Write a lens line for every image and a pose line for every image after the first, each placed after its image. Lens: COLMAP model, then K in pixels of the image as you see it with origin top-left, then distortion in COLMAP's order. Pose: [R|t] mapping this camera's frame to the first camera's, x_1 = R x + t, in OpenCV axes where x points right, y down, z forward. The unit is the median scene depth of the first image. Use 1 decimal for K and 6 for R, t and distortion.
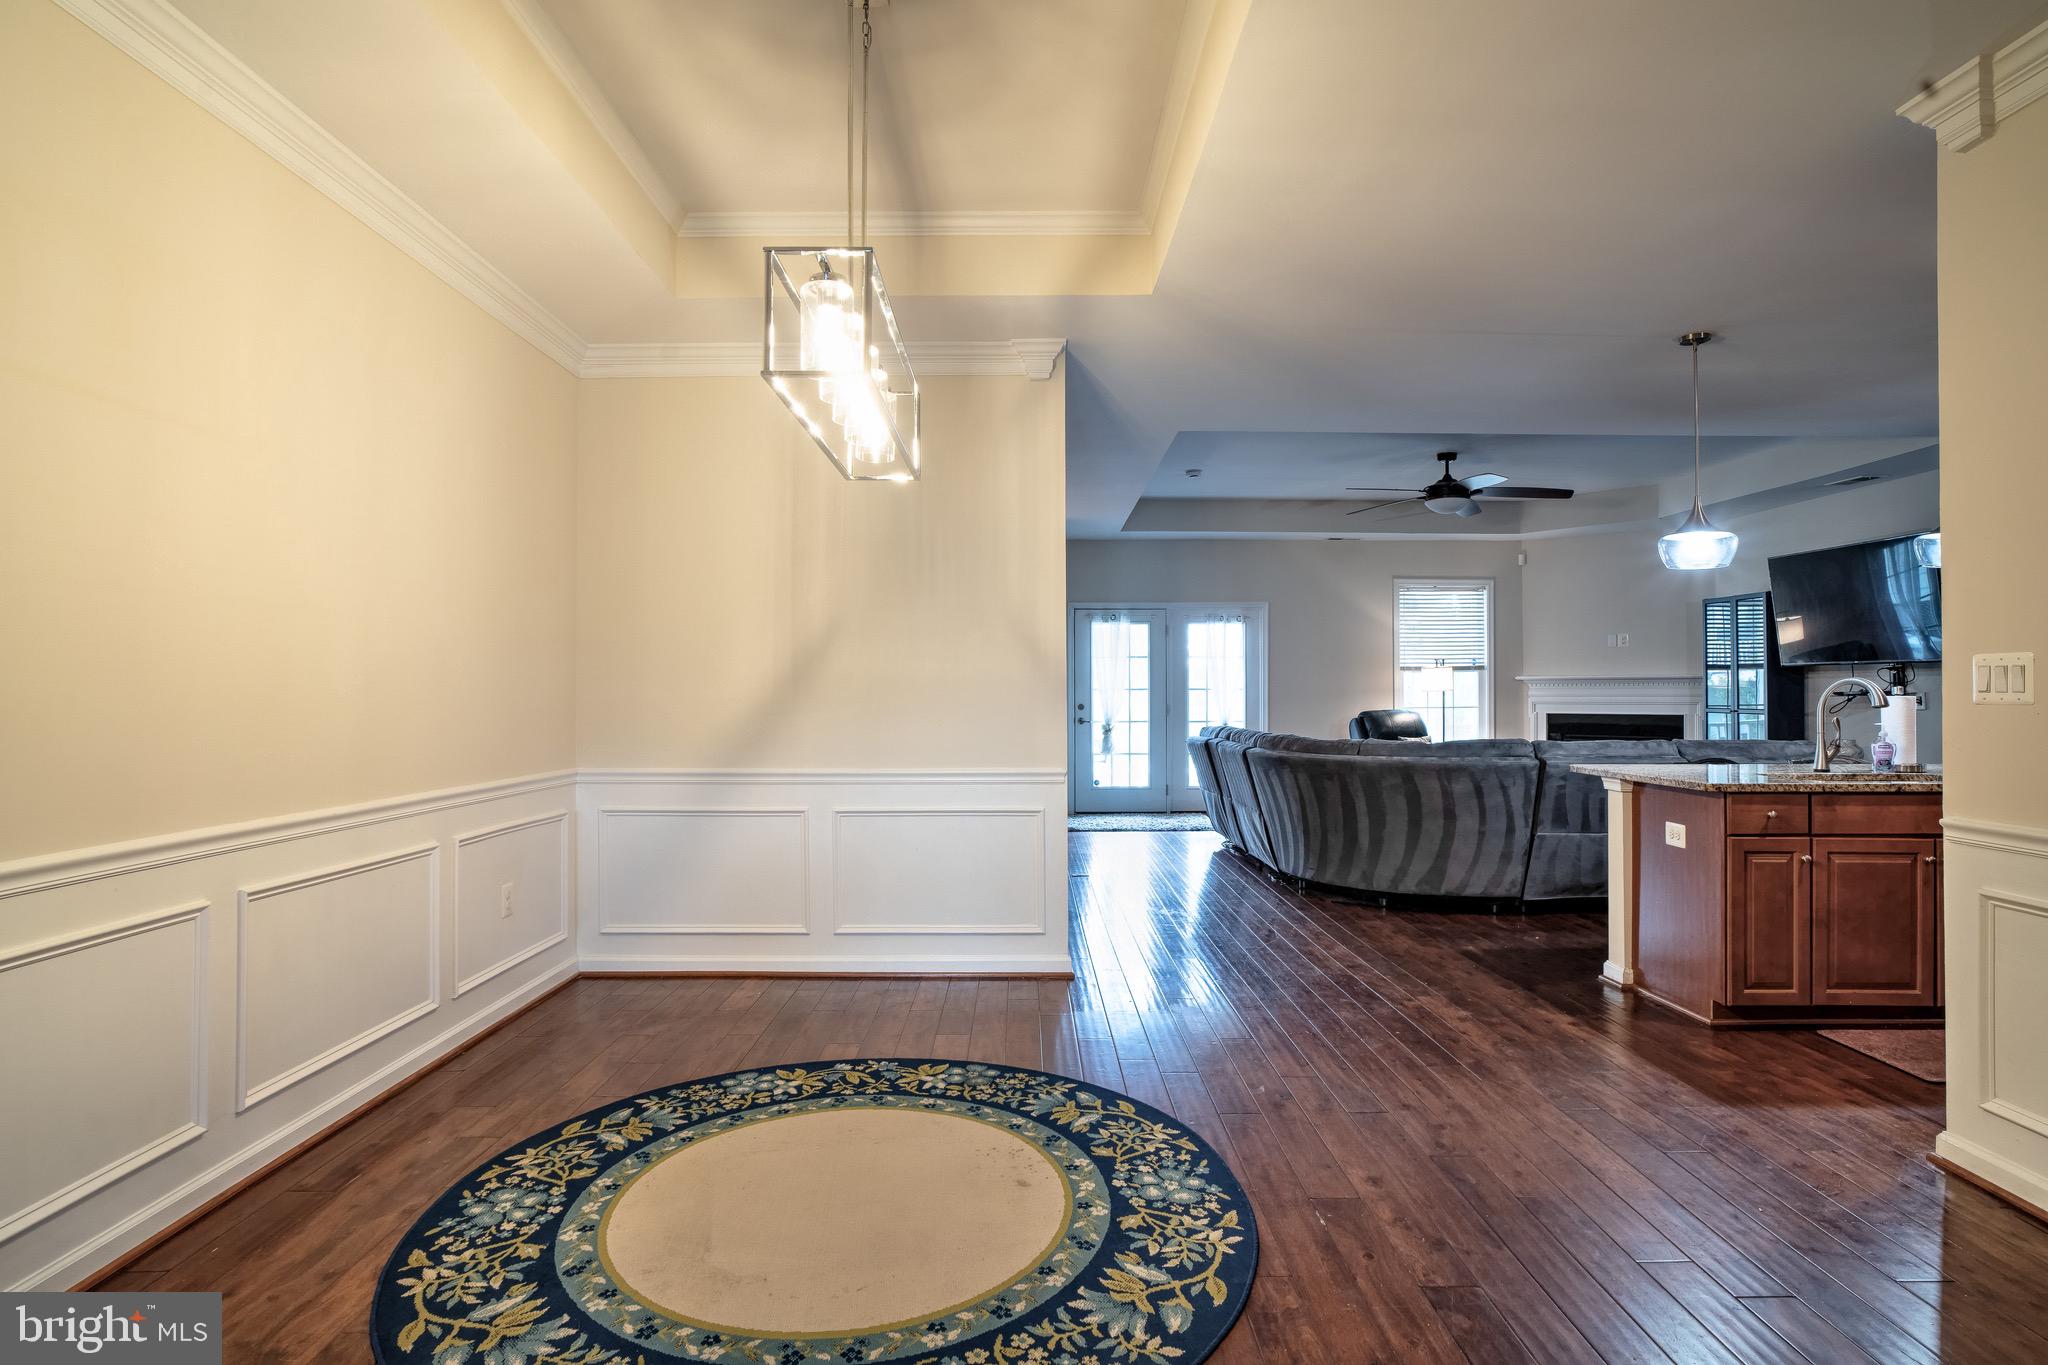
lens RADIAL K [[1117.2, 0, 1048.6], [0, 1117.2, 674.7], [0, 0, 1]] dist [-0.060080, 0.041628]
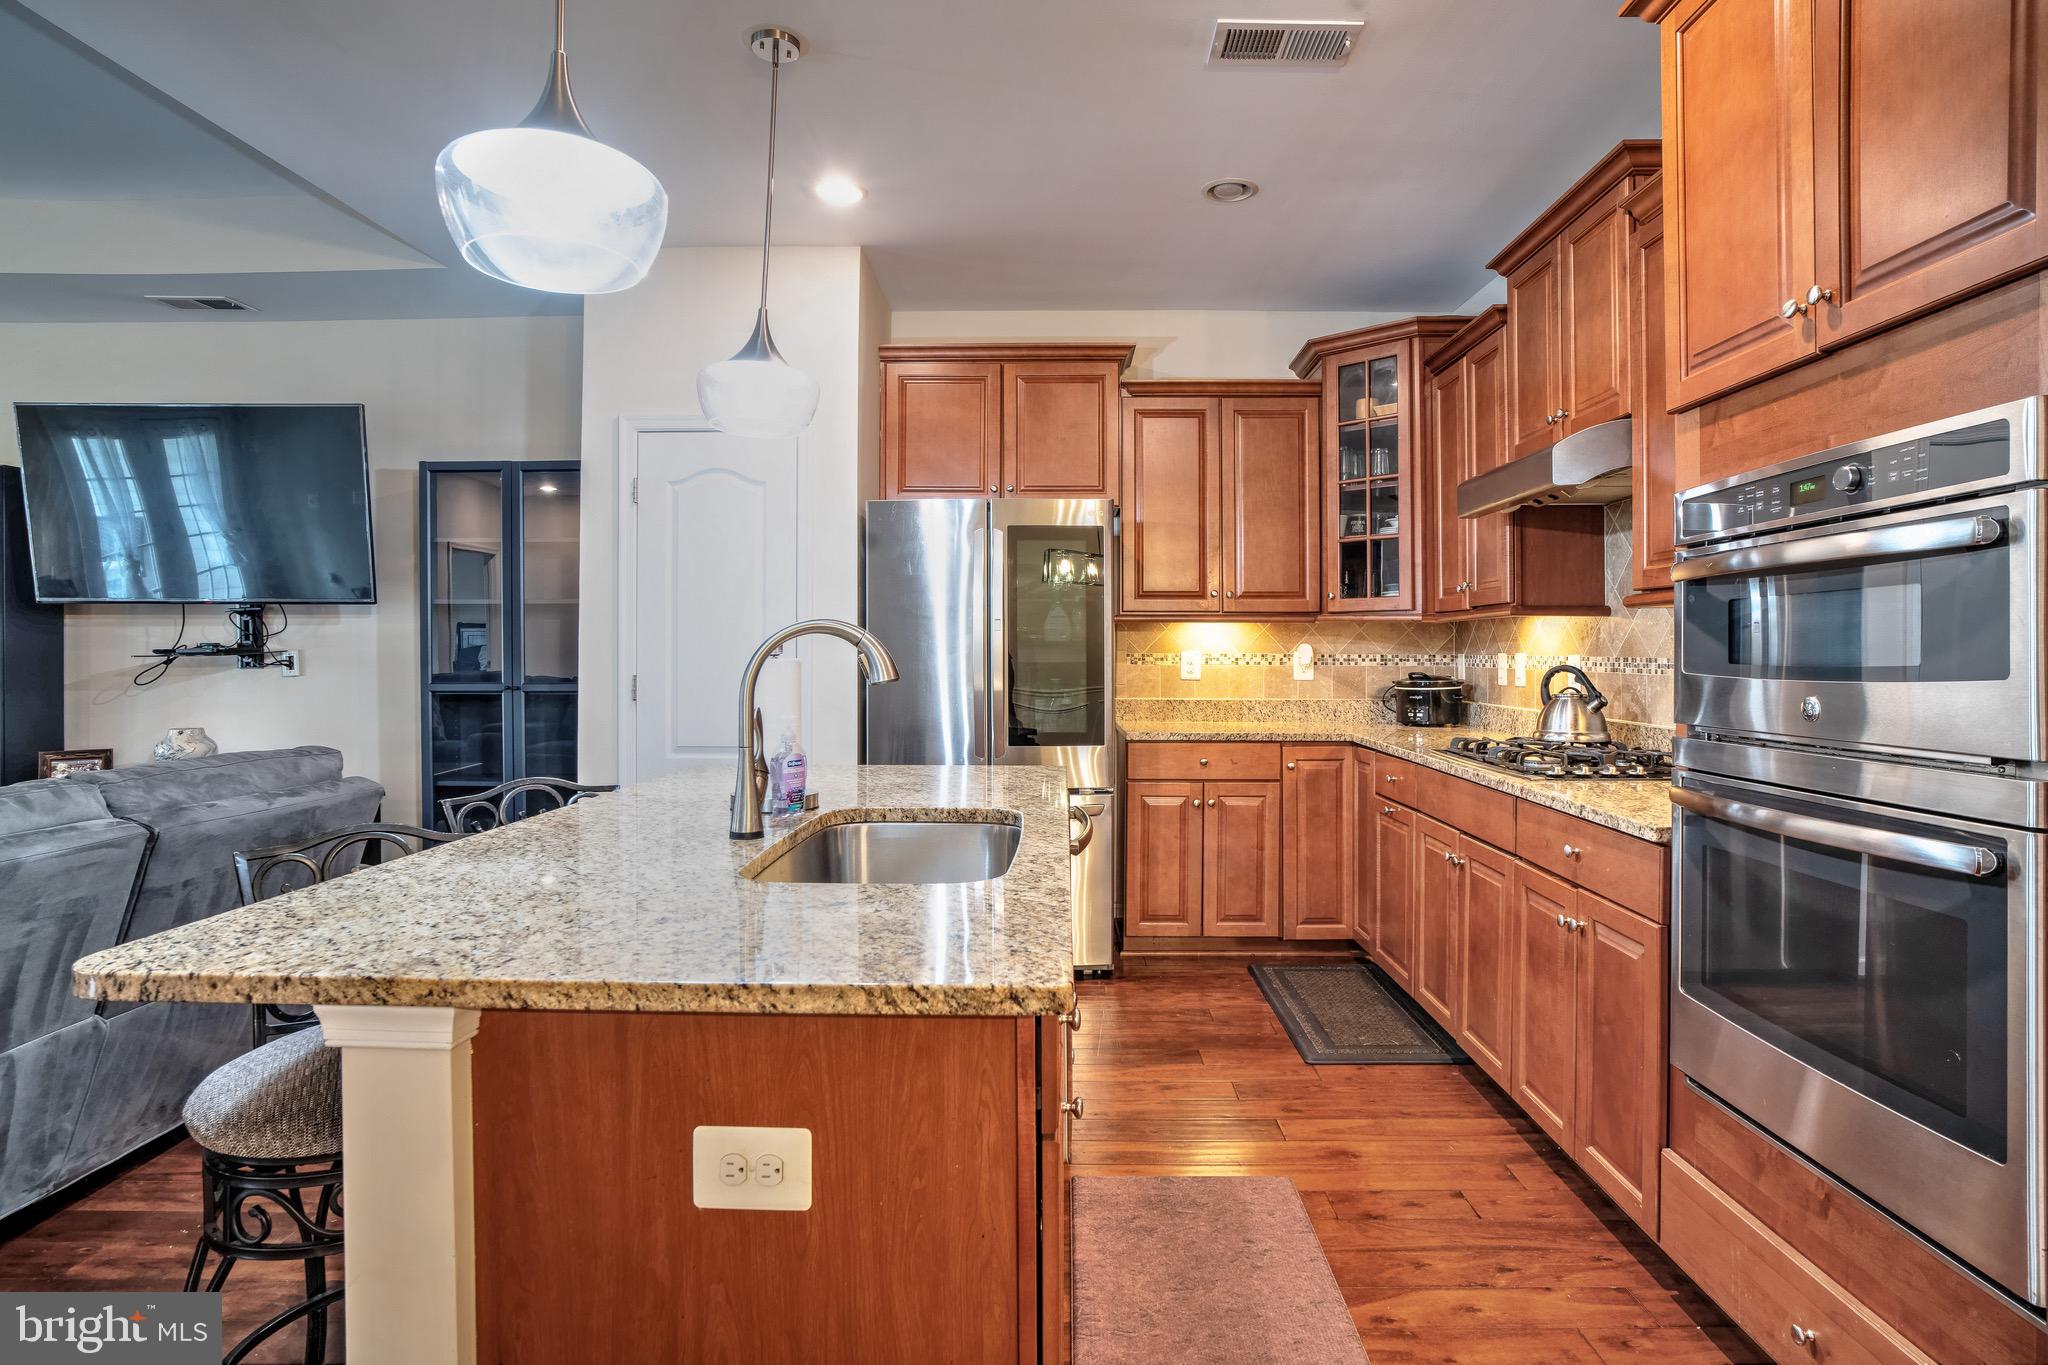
lens RADIAL K [[1081.8, 0, 1041.0], [0, 1081.8, 656.6], [0, 0, 1]] dist [-0.029341, 0.000508]
pose [[0.037103, -0.006193, 0.999292, 0.223081], [-0.018198, 0.999811, 0.006871, 0.010208], [-0.999146, -0.018440, 0.036983, 0.672654]]
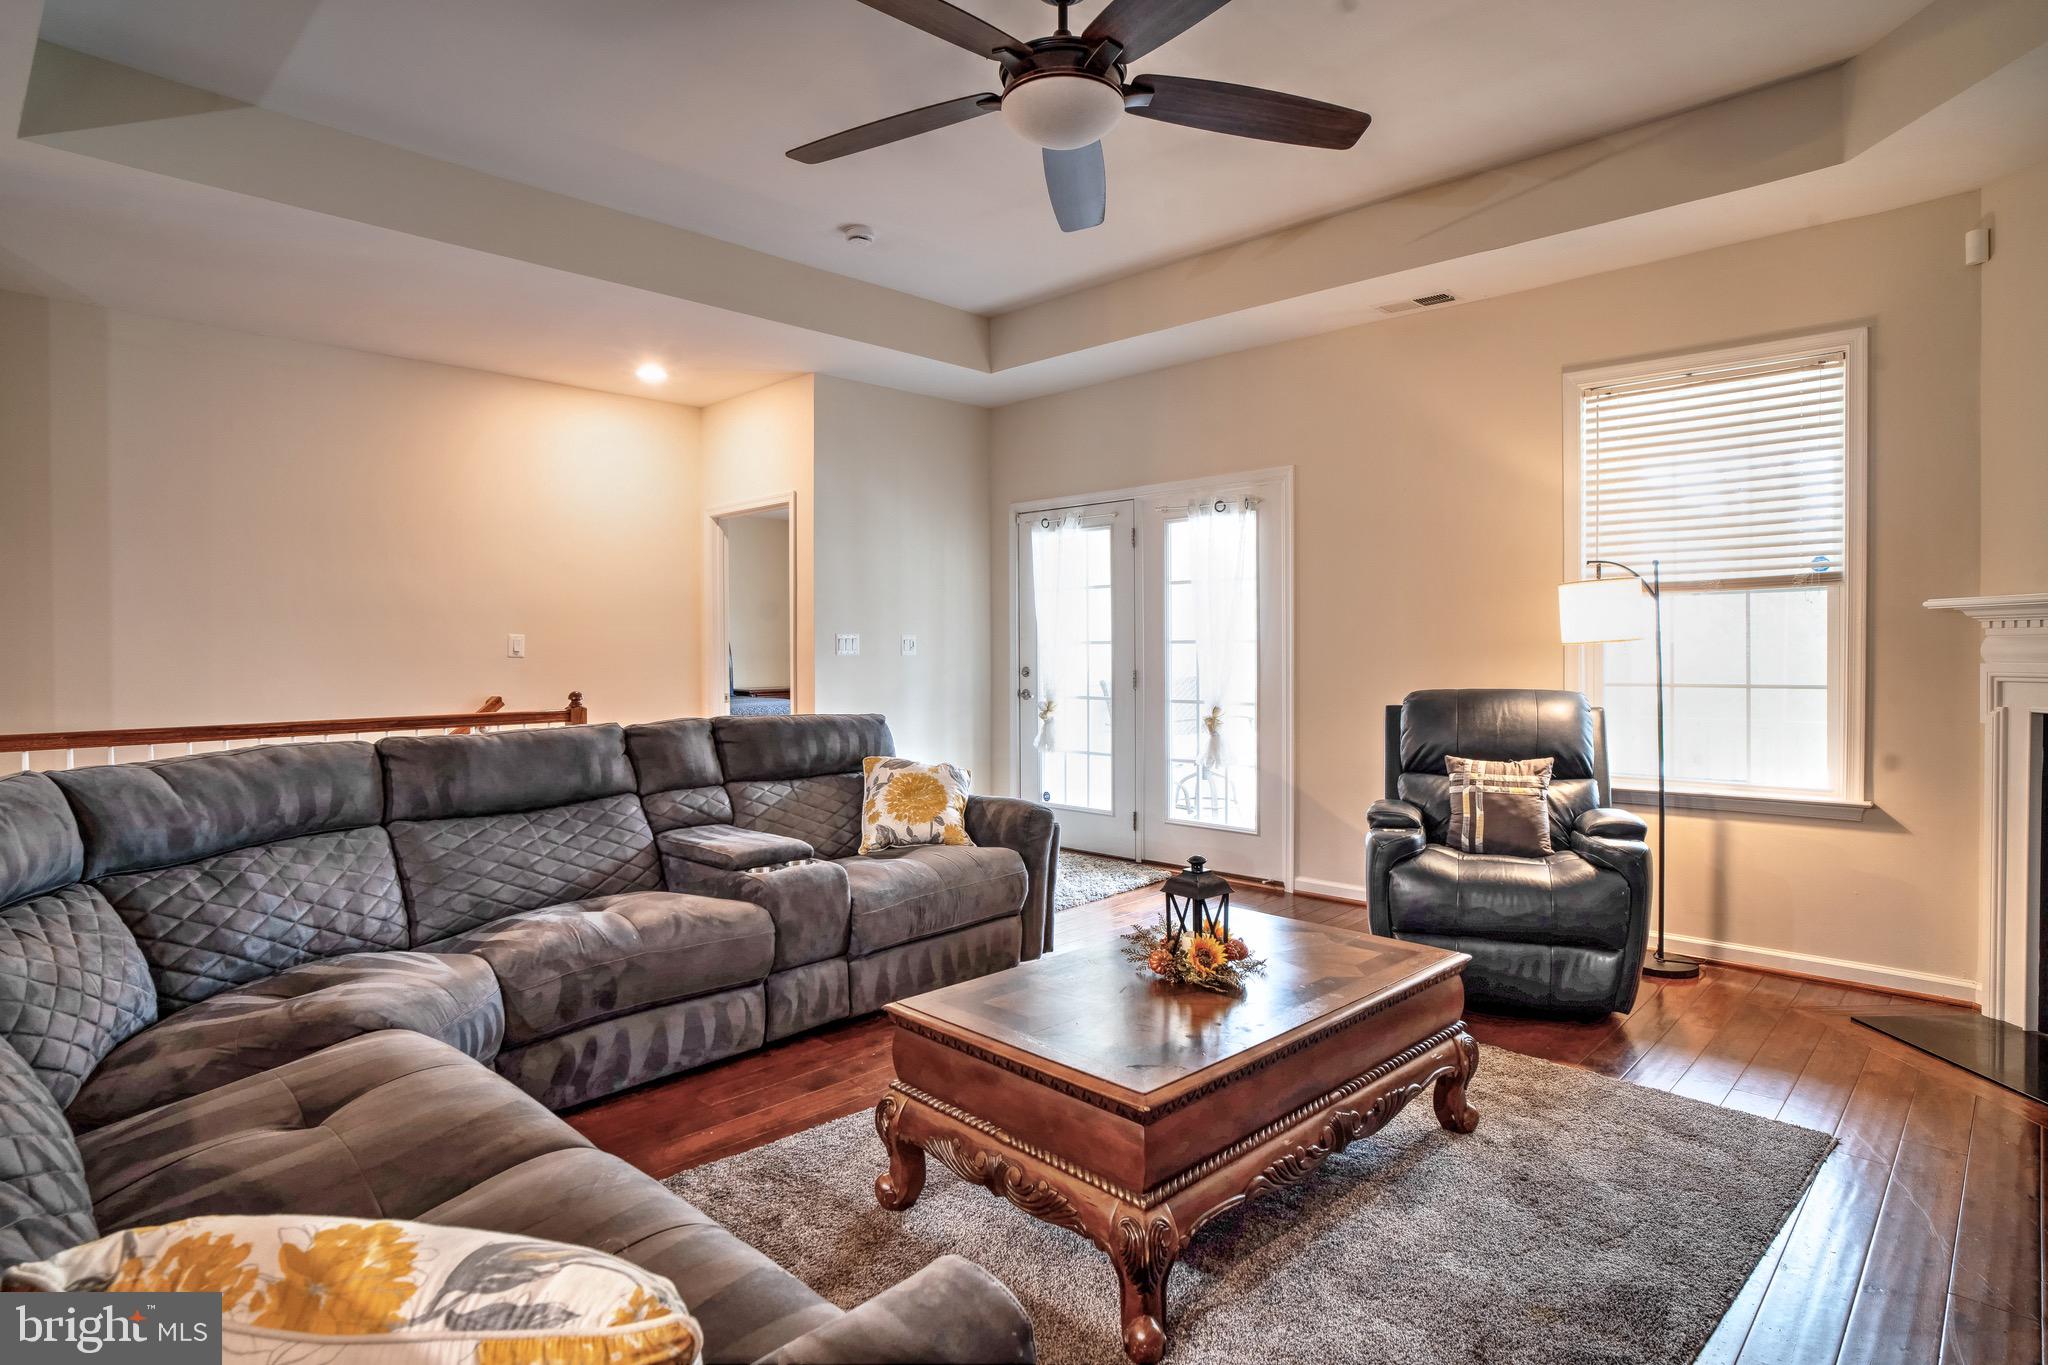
lens RADIAL K [[1080.1, 0, 1079.5], [0, 1080.1, 661.9], [0, 0, 1]] dist [-0.027400, 0.000402]
pose [[0.727449, 0.006505, -0.686131, 0.817010], [0.019287, 0.999366, 0.029924, 0.010997], [0.685891, -0.035001, 0.726862, 1.044662]]
